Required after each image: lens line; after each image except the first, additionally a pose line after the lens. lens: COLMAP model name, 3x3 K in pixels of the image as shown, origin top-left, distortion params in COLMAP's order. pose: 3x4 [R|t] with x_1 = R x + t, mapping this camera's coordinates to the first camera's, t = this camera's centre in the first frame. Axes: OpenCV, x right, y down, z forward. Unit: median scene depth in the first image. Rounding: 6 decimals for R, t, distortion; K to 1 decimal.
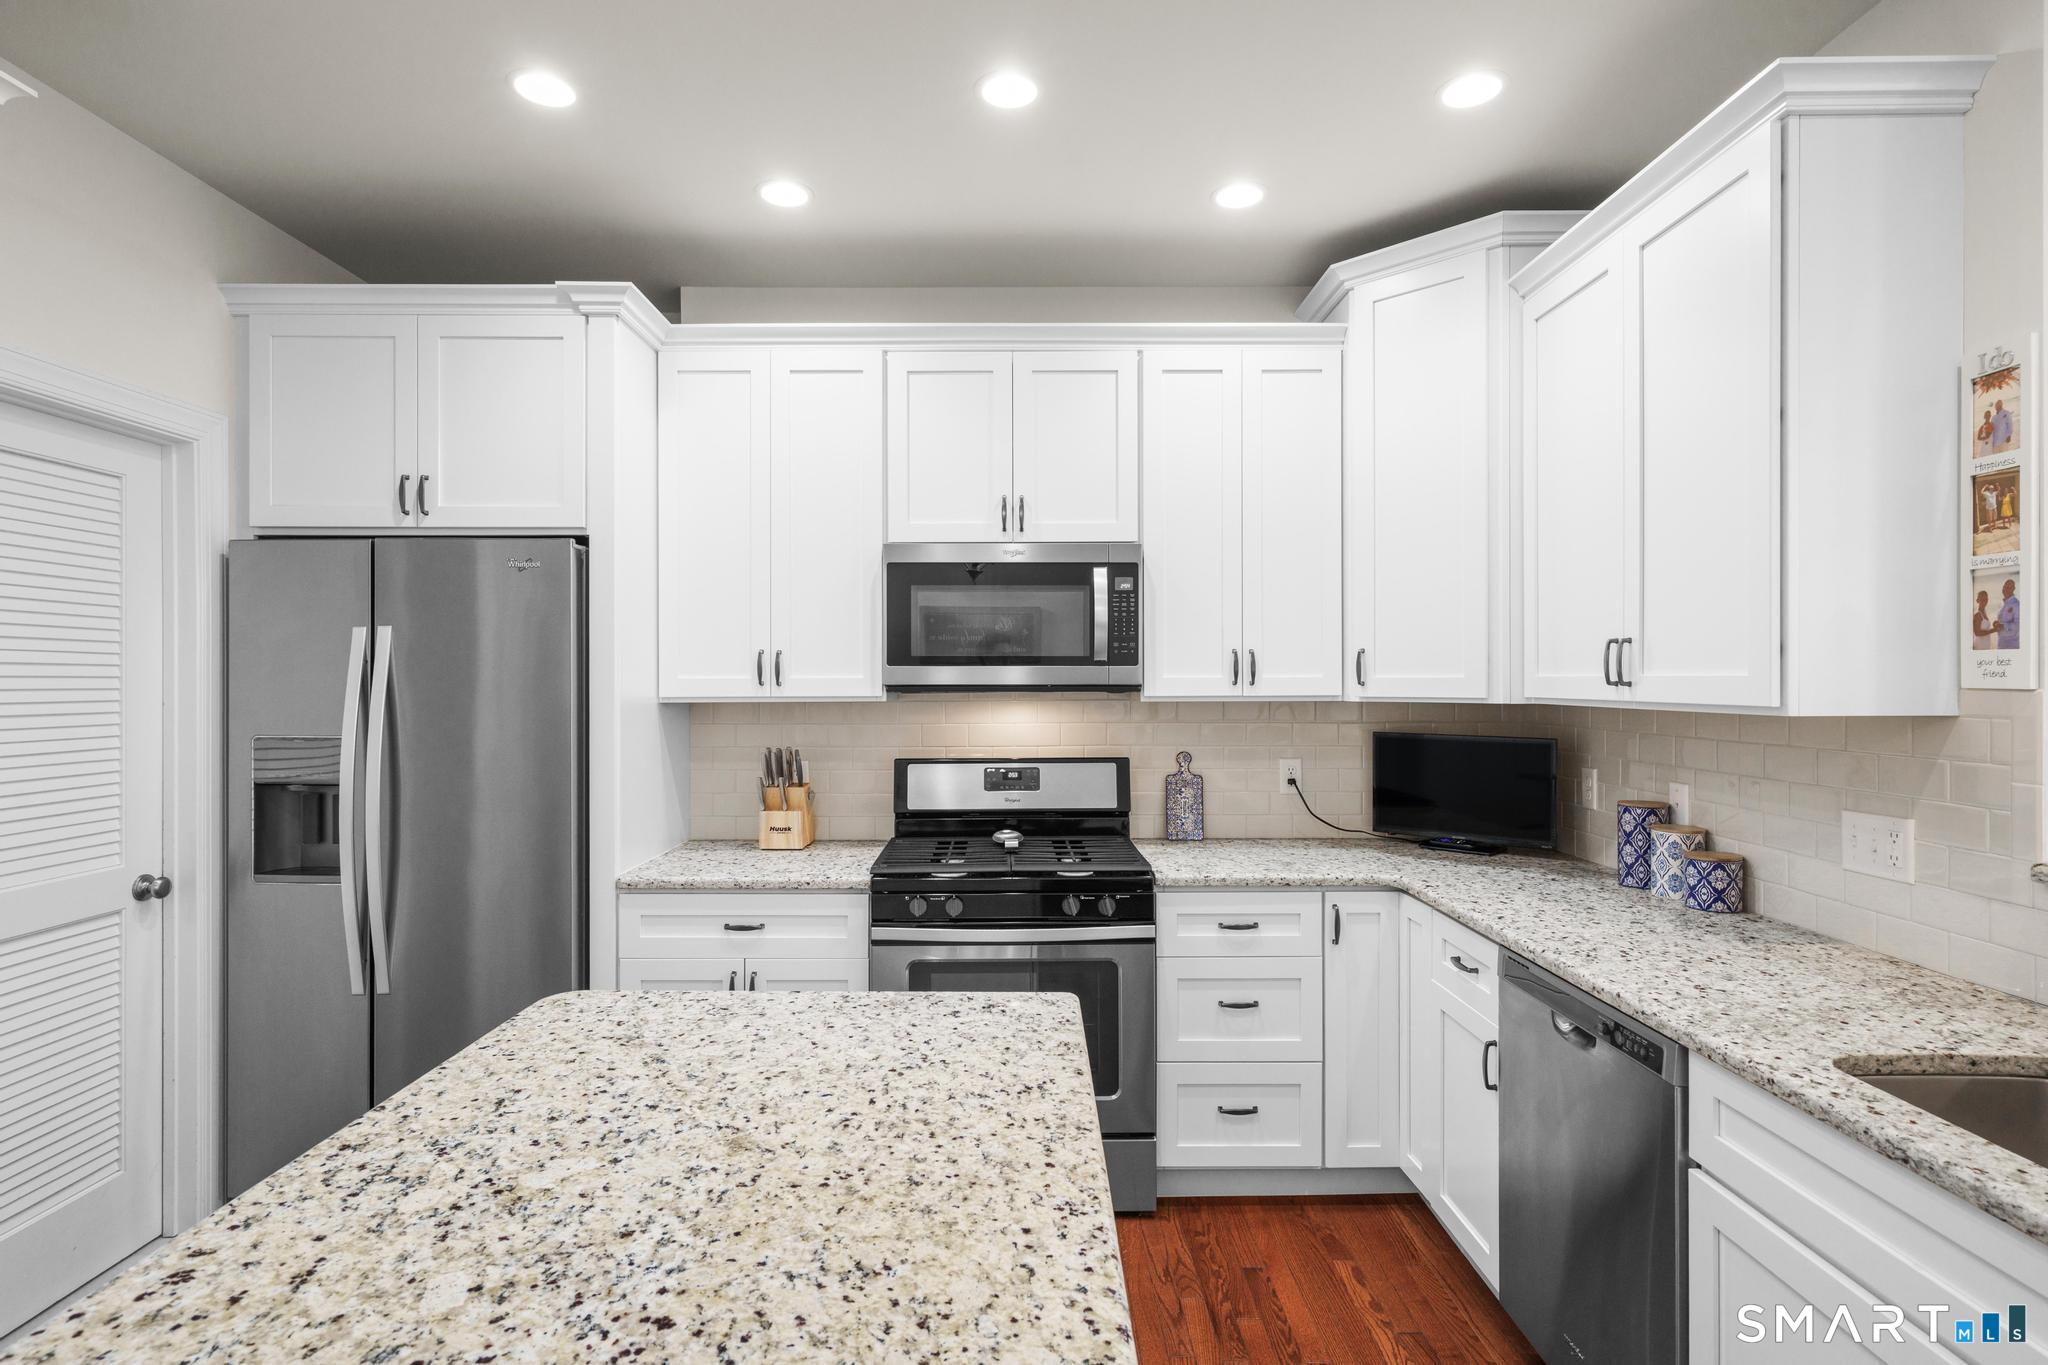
lens RADIAL K [[1012.8, 0, 1043.7], [0, 1012.8, 679.3], [0, 0, 1]] dist [-0.001018, 0.003575]
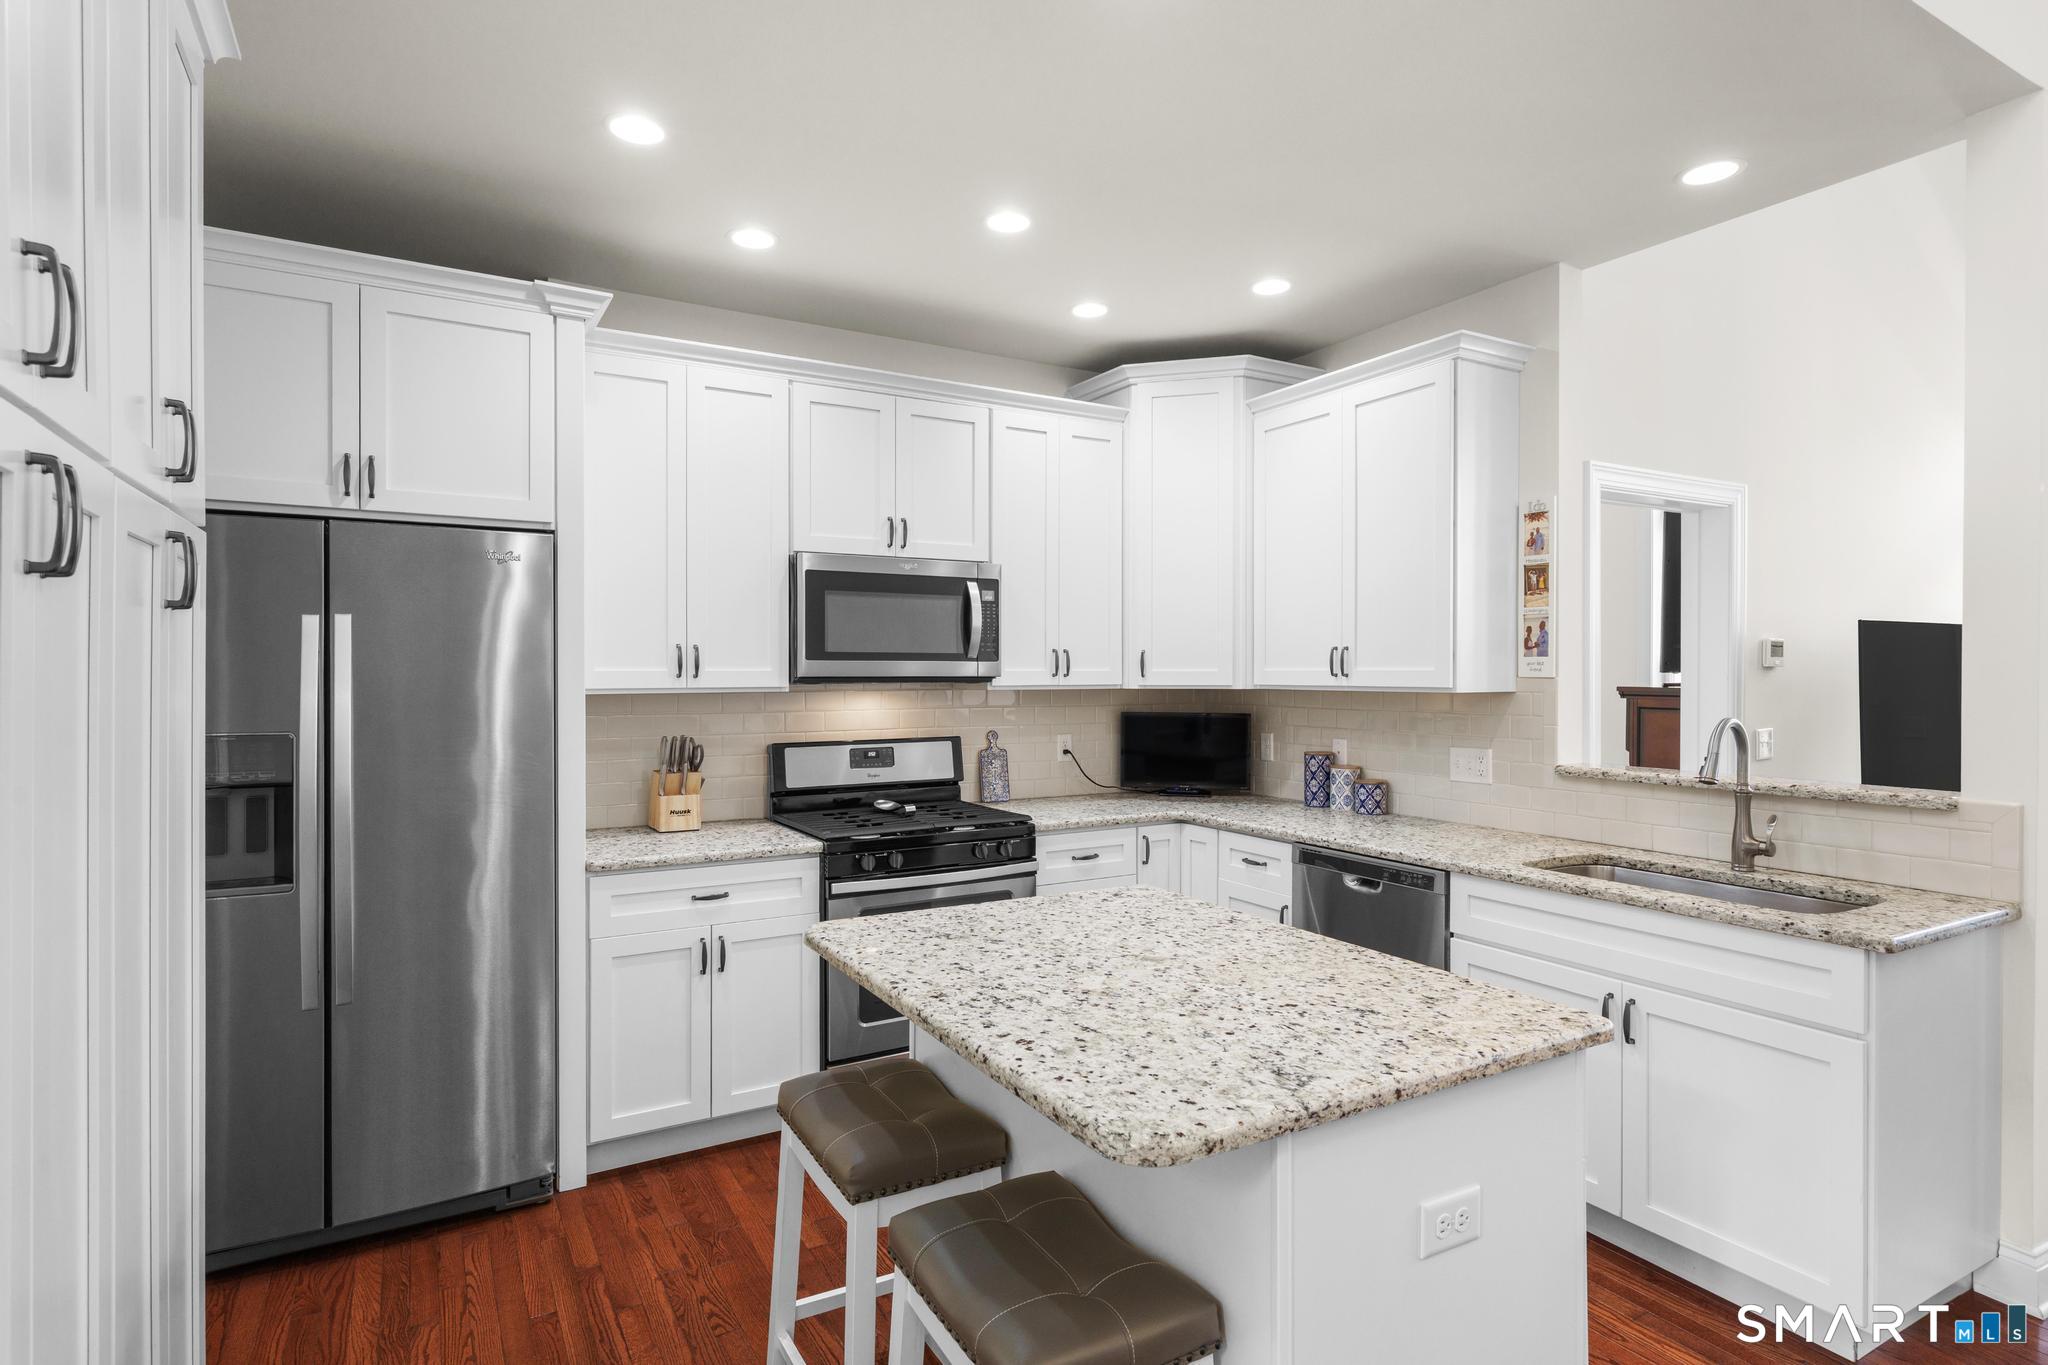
lens RADIAL K [[1012.8, 0, 1035.5], [0, 1012.8, 681.2], [0, 0, 1]] dist [-0.001018, 0.003575]
pose [[0.870582, -0.003077, 0.492014, -0.584551], [-0.000548, 0.999974, 0.007224, 0.002427], [-0.492024, -0.006559, 0.870557, -0.144139]]
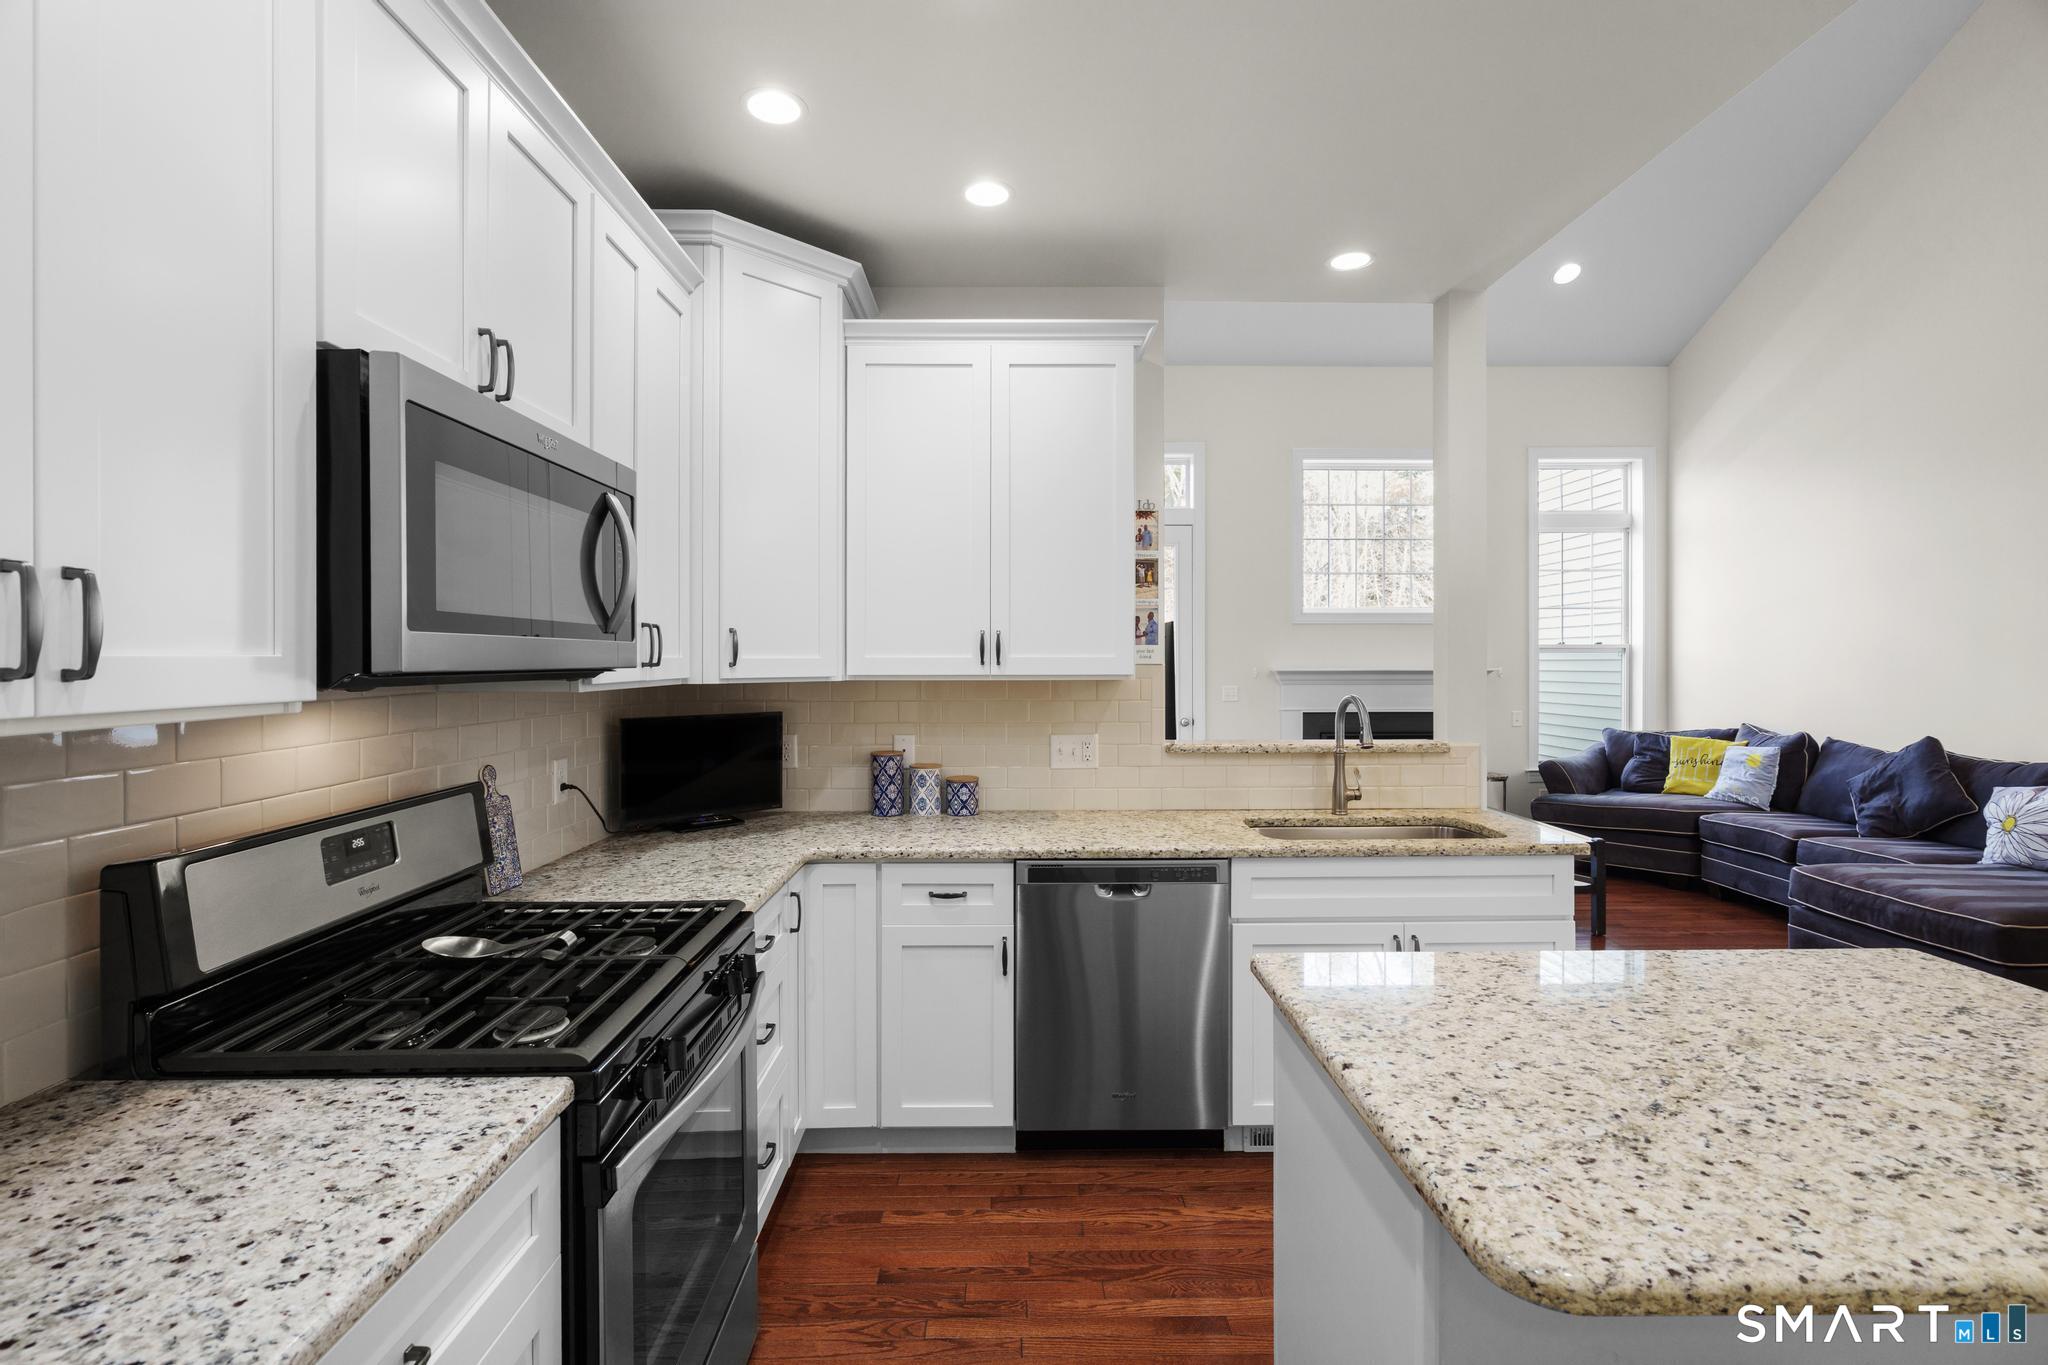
lens RADIAL K [[913.8, 0, 1010.1], [0, 913.8, 664.1], [0, 0, 1]] dist [-0.004654, 0.000715]
pose [[0.025098, -0.003229, 0.999680, -0.653229], [0.003420, 0.999989, 0.003144, 0.001994], [-0.999679, 0.003340, 0.025109, 0.862416]]
